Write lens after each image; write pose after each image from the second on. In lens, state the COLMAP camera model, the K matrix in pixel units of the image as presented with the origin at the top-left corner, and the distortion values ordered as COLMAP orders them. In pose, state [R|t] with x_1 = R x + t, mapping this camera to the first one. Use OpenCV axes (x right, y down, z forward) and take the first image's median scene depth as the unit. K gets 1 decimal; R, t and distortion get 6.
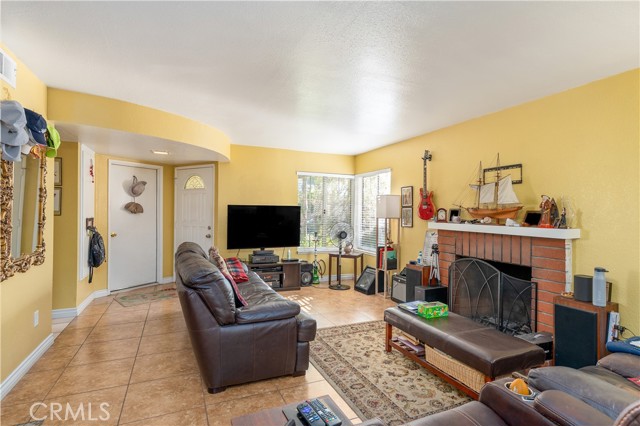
lens RADIAL K [[329.8, 0, 319.6], [0, 329.8, 210.5], [0, 0, 1]] dist [0.002430, 0.000721]
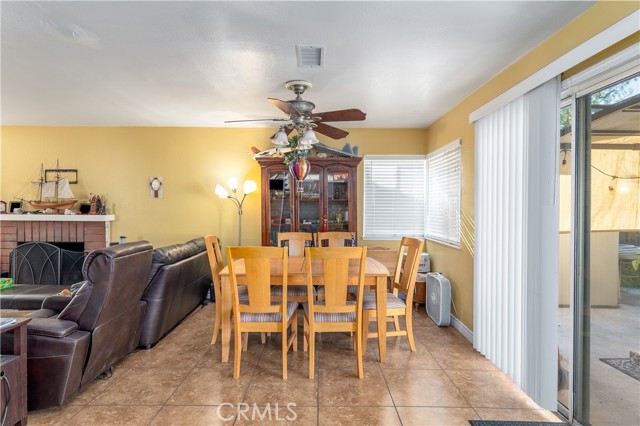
lens RADIAL K [[329.8, 0, 317.8], [0, 329.8, 208.4], [0, 0, 1]] dist [0.002430, 0.000721]
pose [[0.411791, -0.015904, 0.911140, -0.238089], [-0.003825, 0.999809, 0.019180, -0.008826], [-0.911270, -0.011383, 0.411651, -0.496026]]
